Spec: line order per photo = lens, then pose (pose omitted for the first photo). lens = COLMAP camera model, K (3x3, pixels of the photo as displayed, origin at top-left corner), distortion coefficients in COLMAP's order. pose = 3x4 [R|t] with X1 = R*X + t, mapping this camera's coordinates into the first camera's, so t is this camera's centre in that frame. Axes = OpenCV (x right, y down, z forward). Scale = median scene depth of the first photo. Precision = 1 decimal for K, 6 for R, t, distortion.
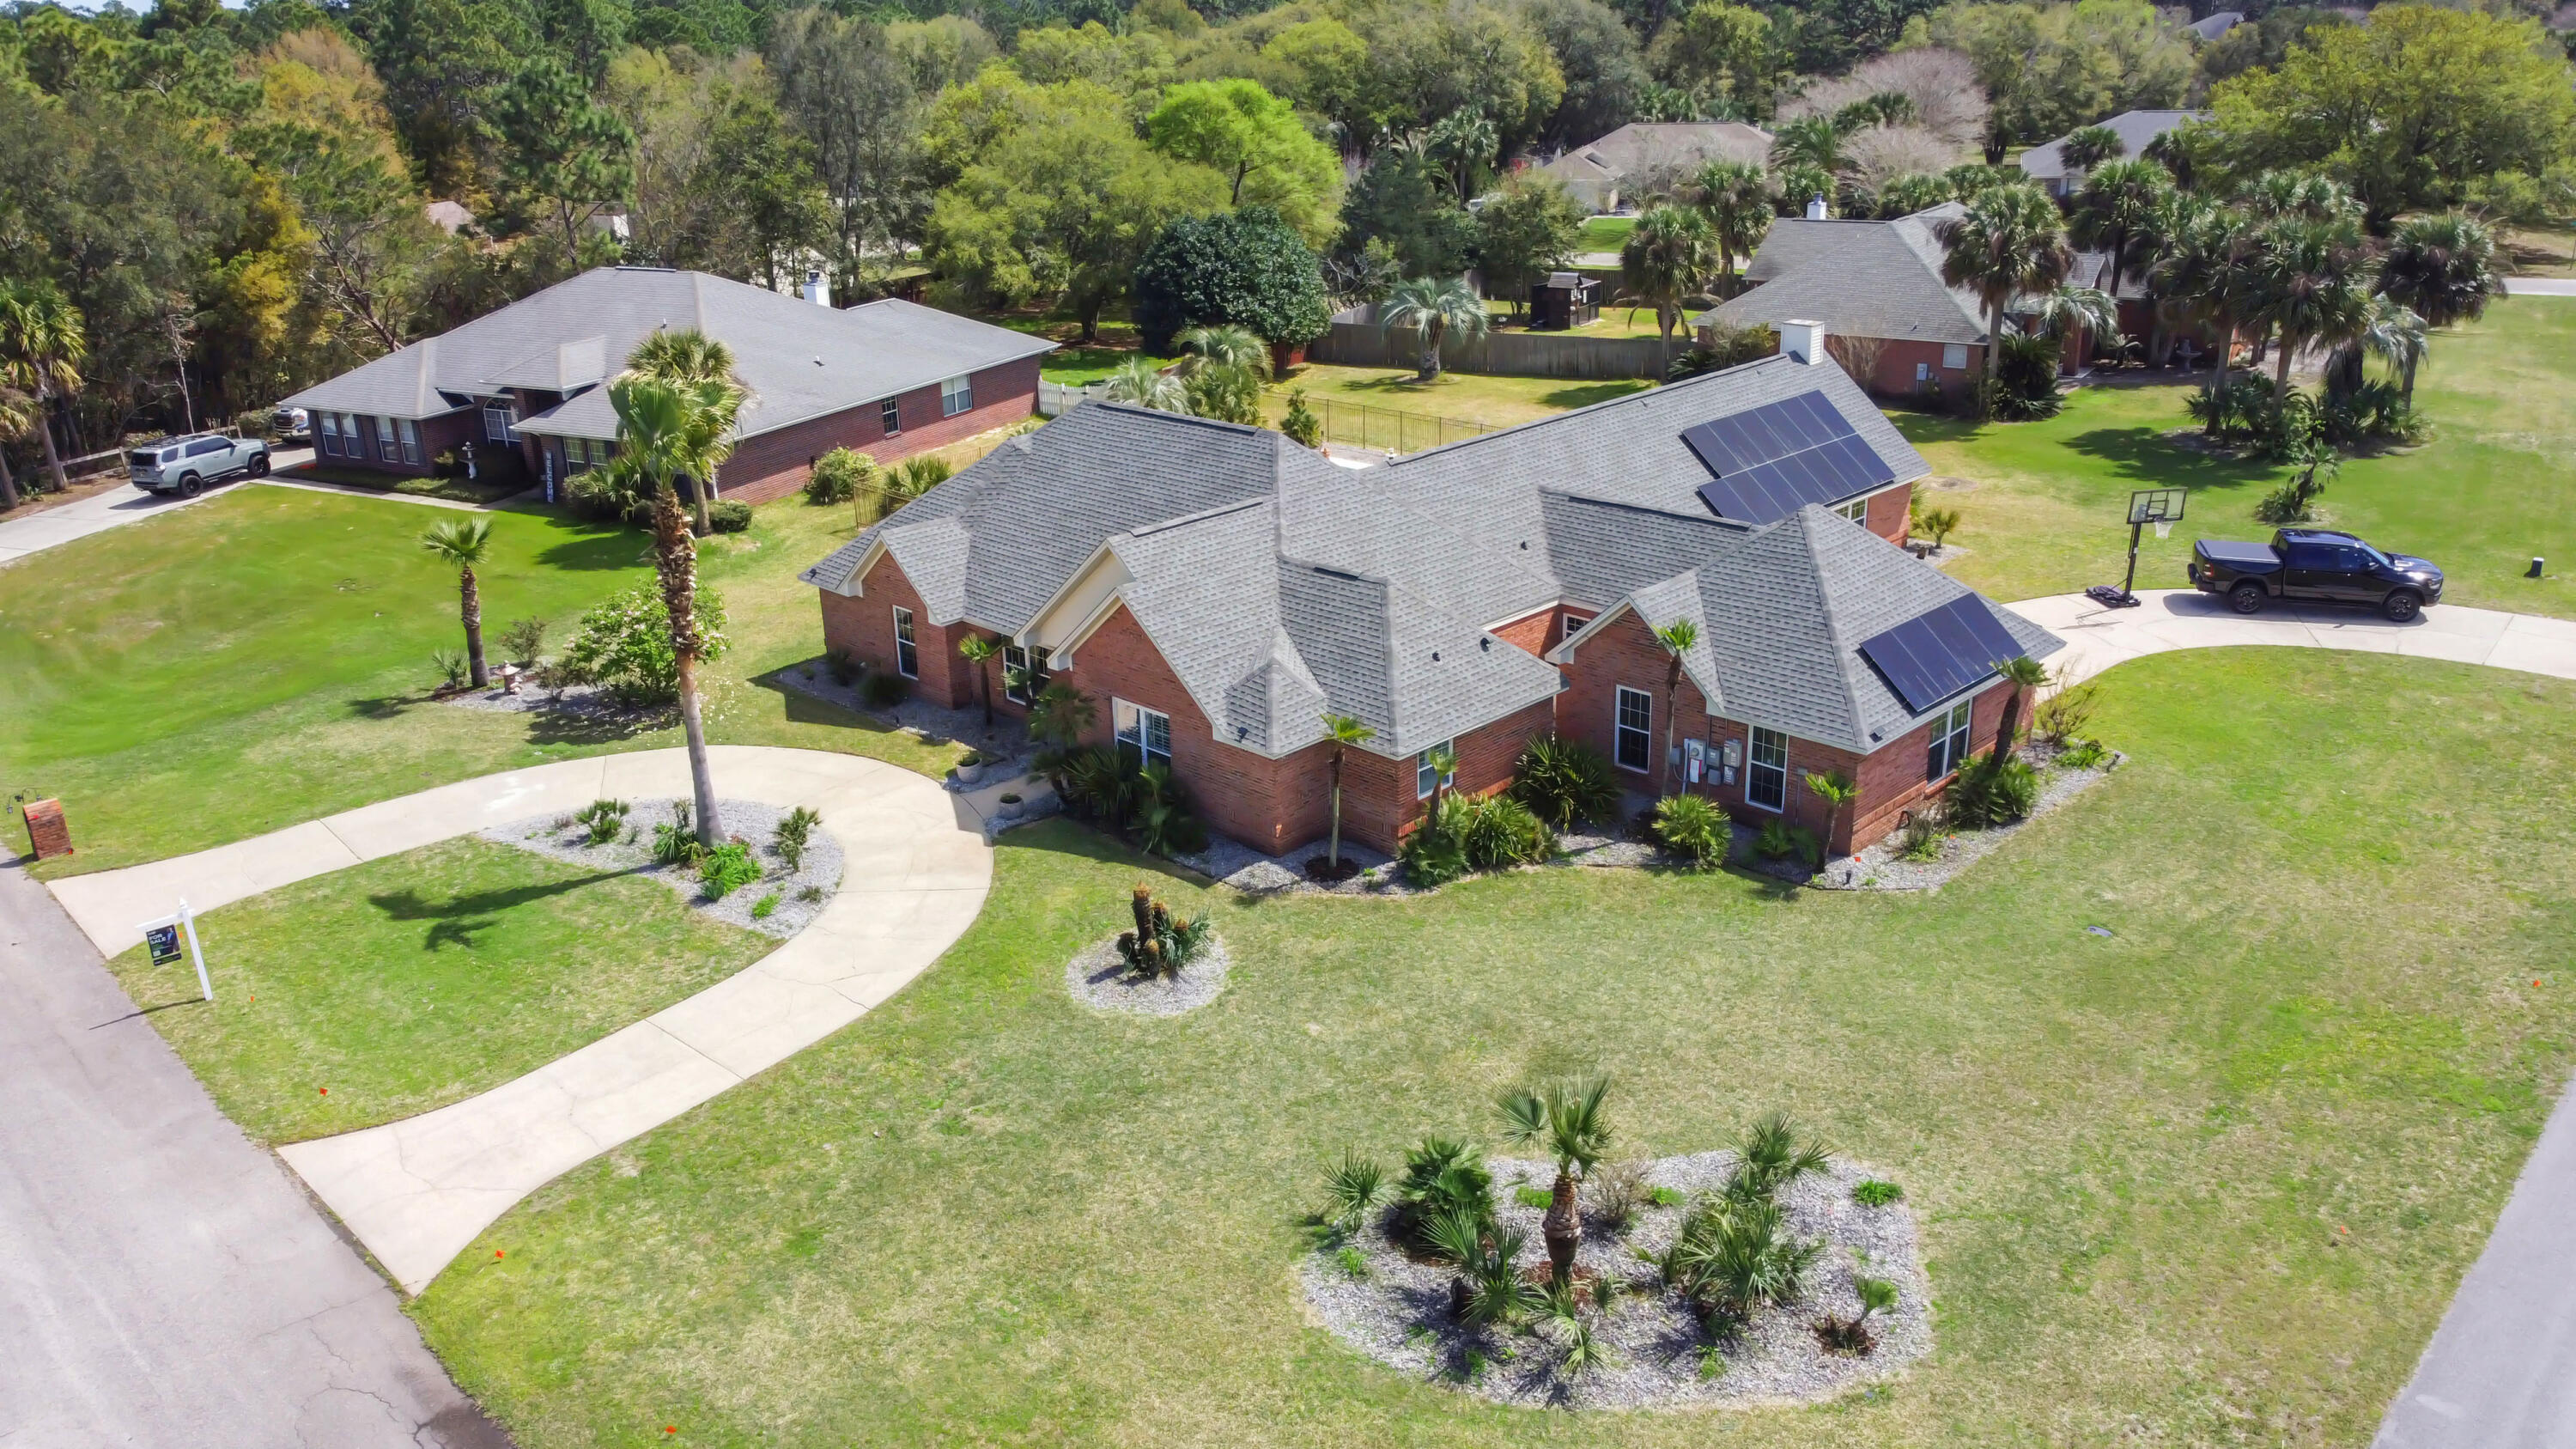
lens RADIAL K [[1953.9, 0, 1279.6], [0, 1953.9, 739.3], [0, 0, 1]] dist [-0.004747, -0.002918]
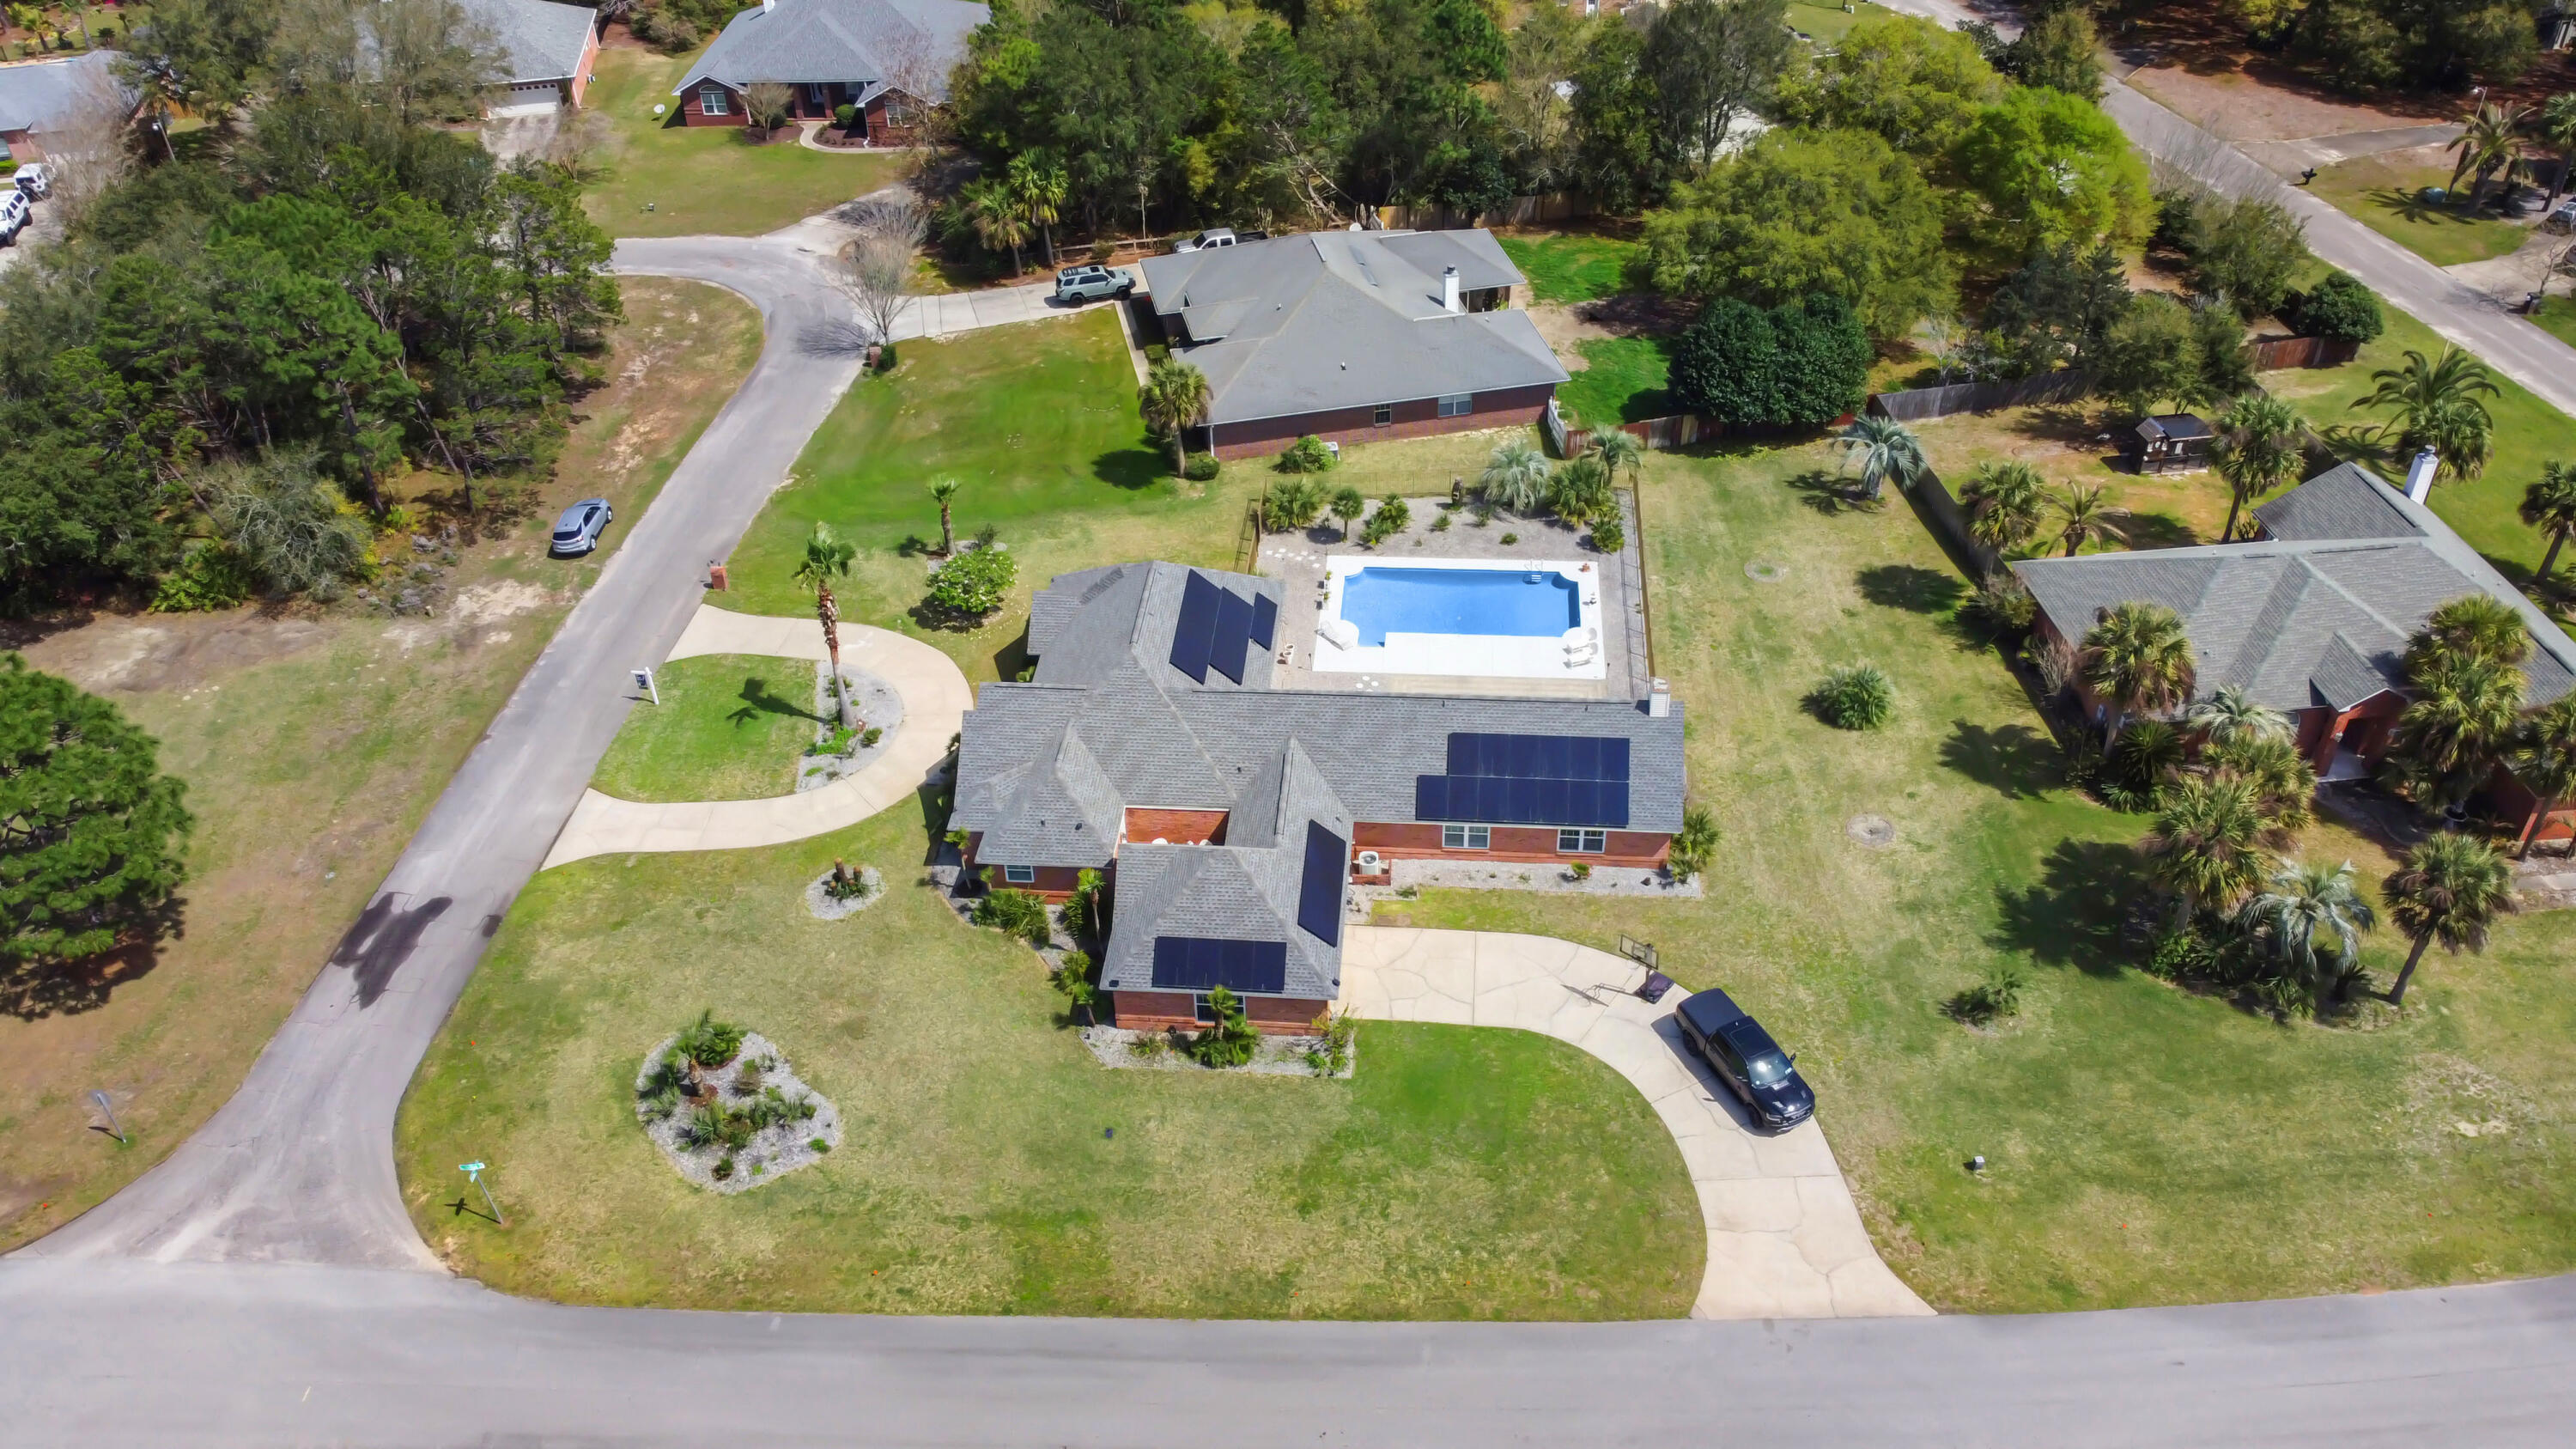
lens RADIAL K [[1953.9, 0, 1279.6], [0, 1953.9, 739.3], [0, 0, 1]] dist [-0.004747, -0.002918]
pose [[0.643025, 0.478144, -0.598245, 1.748309], [-0.268264, 0.872291, 0.408830, -1.253177], [0.717323, -0.102400, 0.689174, -0.187825]]
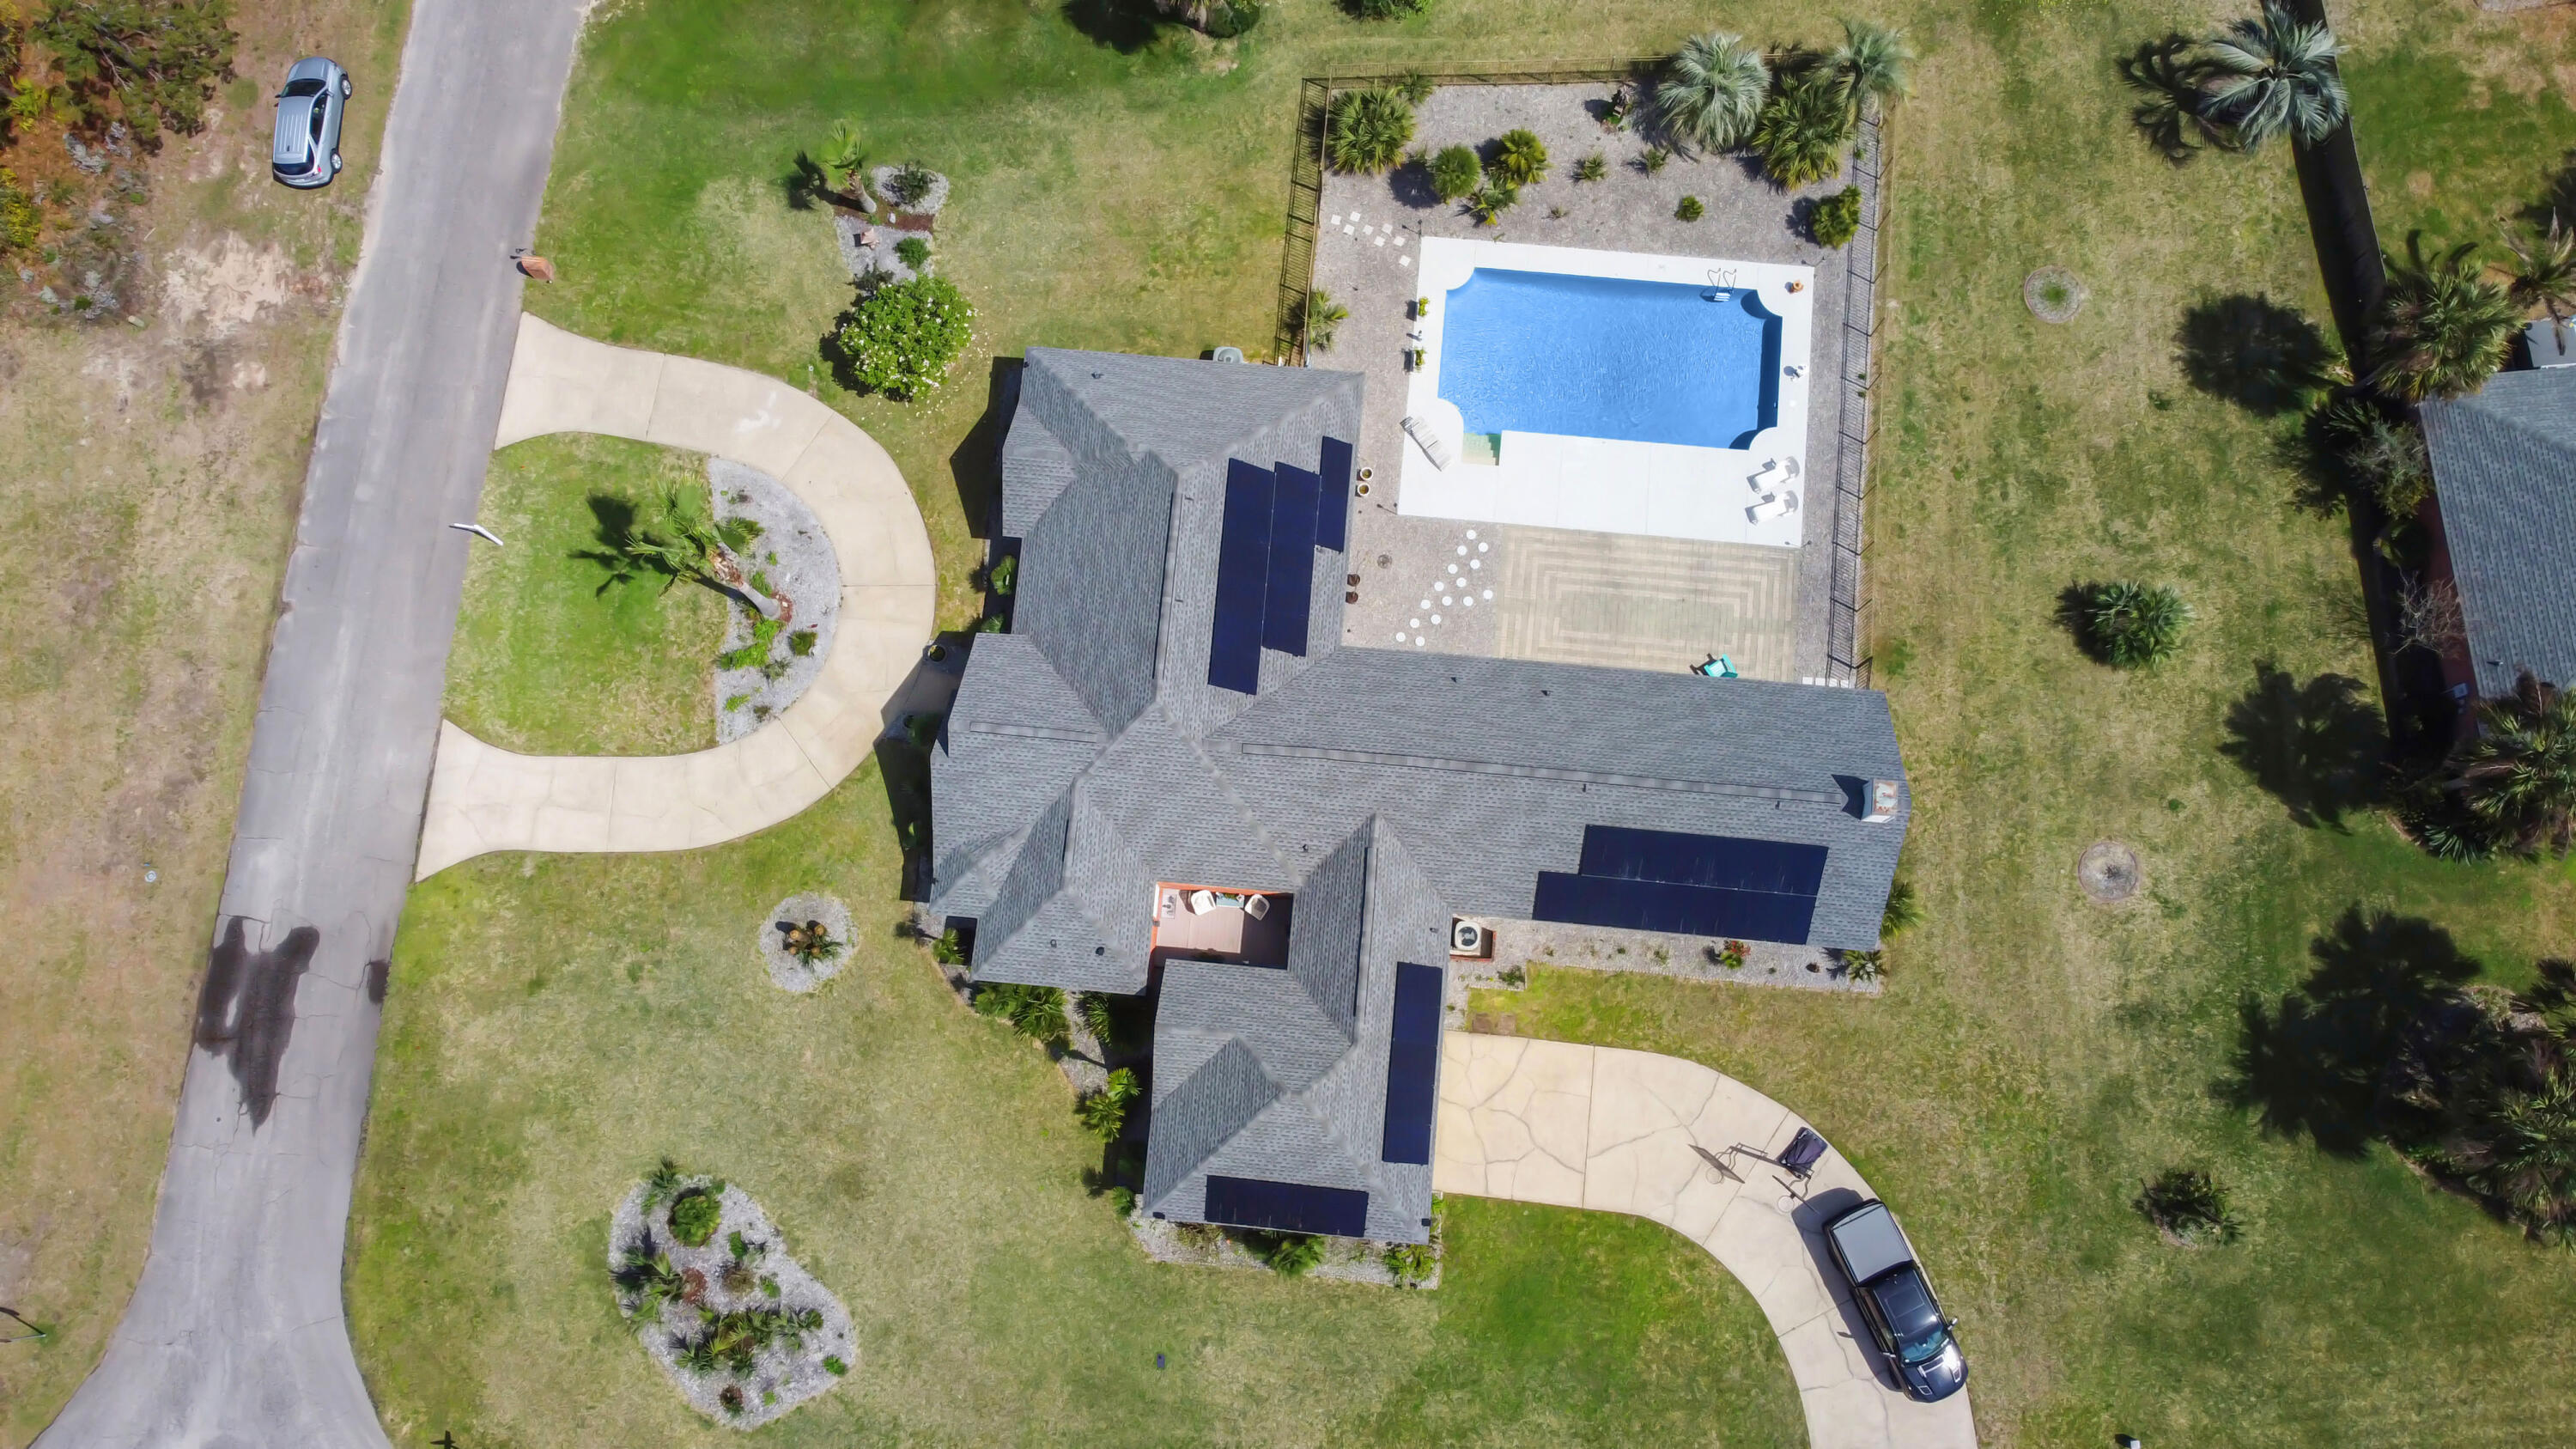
lens RADIAL K [[1953.9, 0, 1279.6], [0, 1953.9, 739.3], [0, 0, 1]] dist [-0.004747, -0.002918]
pose [[0.640327, 0.759026, -0.117730, 0.325303], [-0.277764, 0.371722, 0.885816, -1.913622], [0.716120, -0.534511, 0.448854, 0.706803]]
